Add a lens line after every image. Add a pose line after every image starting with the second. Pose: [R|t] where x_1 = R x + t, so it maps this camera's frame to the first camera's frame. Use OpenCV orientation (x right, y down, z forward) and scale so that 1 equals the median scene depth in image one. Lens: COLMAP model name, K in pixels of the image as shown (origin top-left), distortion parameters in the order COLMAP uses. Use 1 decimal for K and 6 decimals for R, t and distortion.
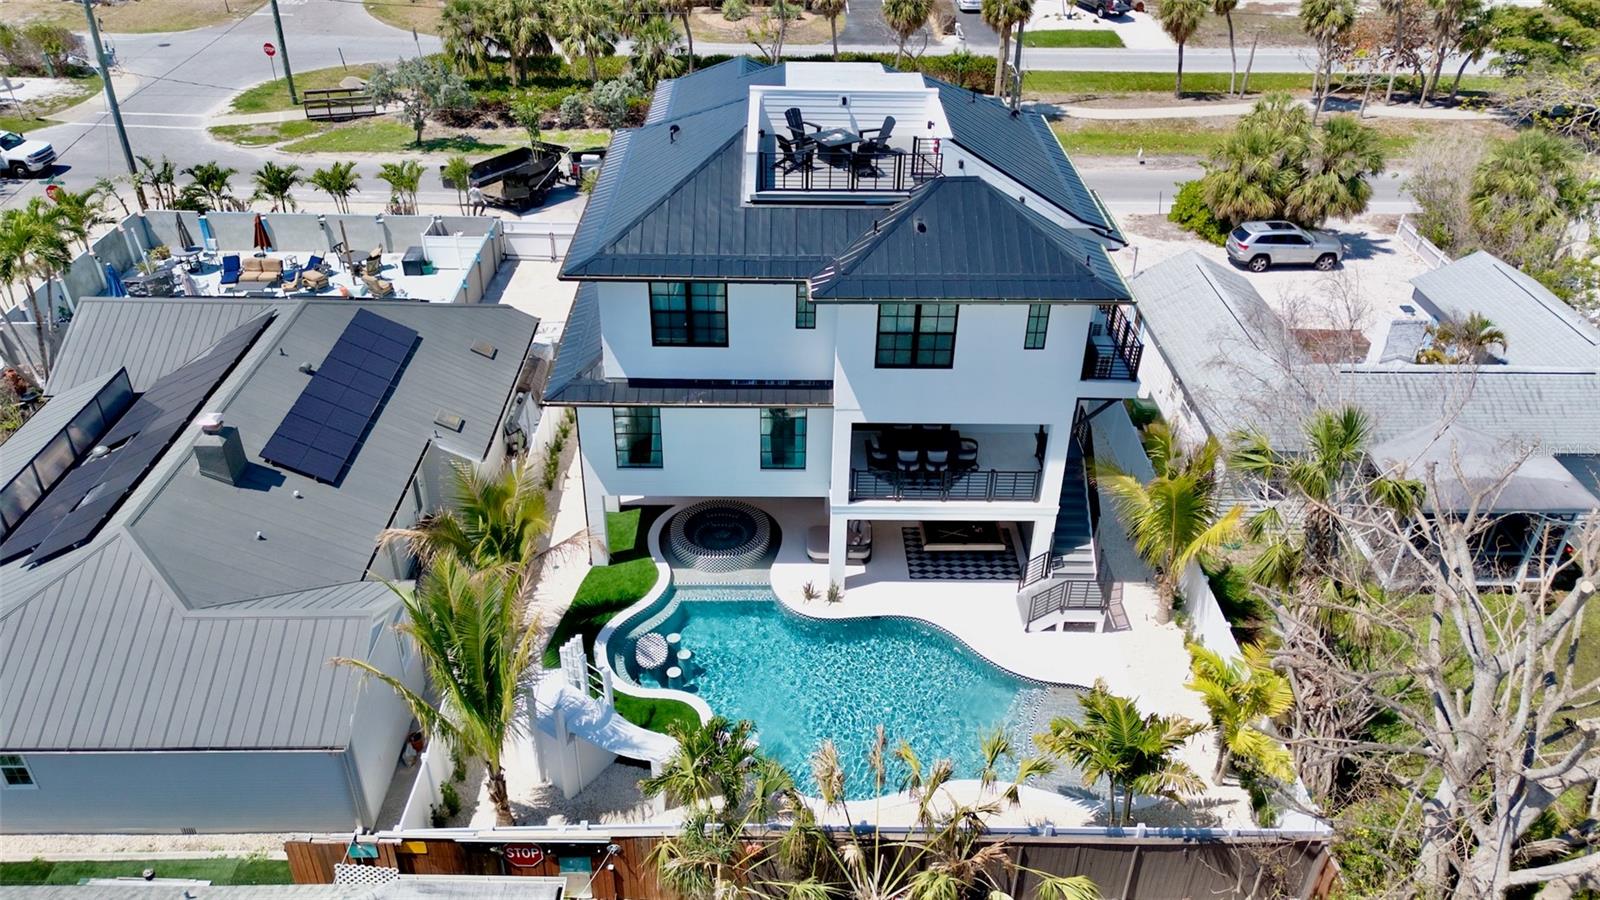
lens RADIAL K [[1179.4, 0, 801.3], [0, 1179.4, 459.1], [0, 0, 1]] dist [0.035073, -0.000172]
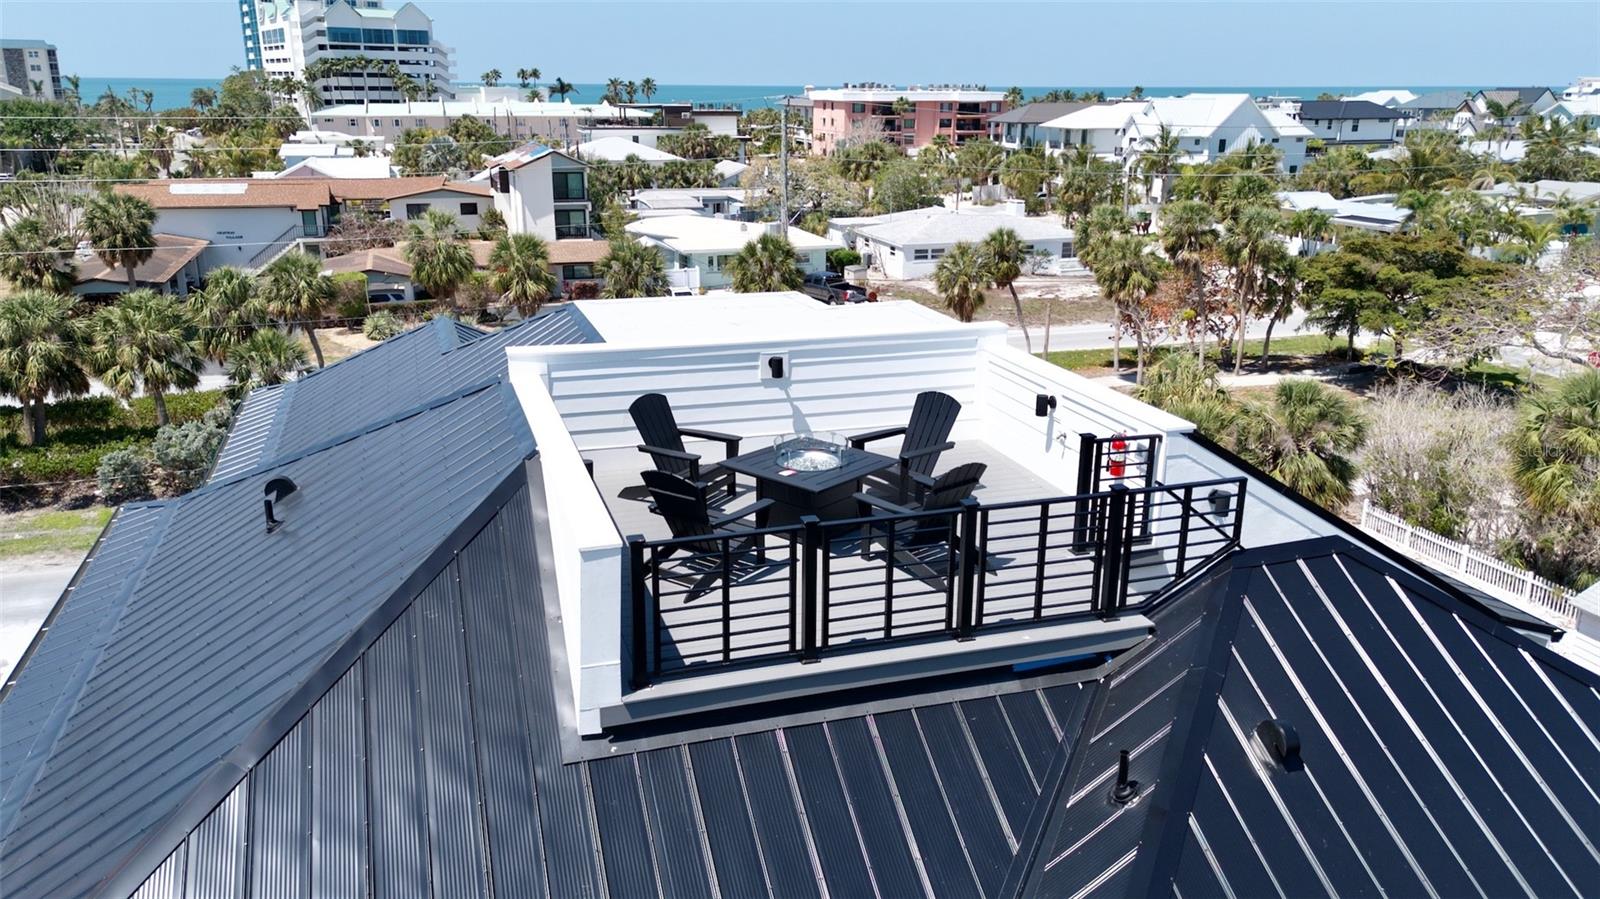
lens RADIAL K [[1189.0, 0, 800.0], [0, 1189.0, 449.5], [0, 0, 1]] dist [0.074079, -0.068839]
pose [[0.955523, -0.095245, 0.279115, -0.050801], [0.167572, 0.954137, -0.248077, -0.152916], [-0.242686, 0.283815, 0.927660, 0.546329]]
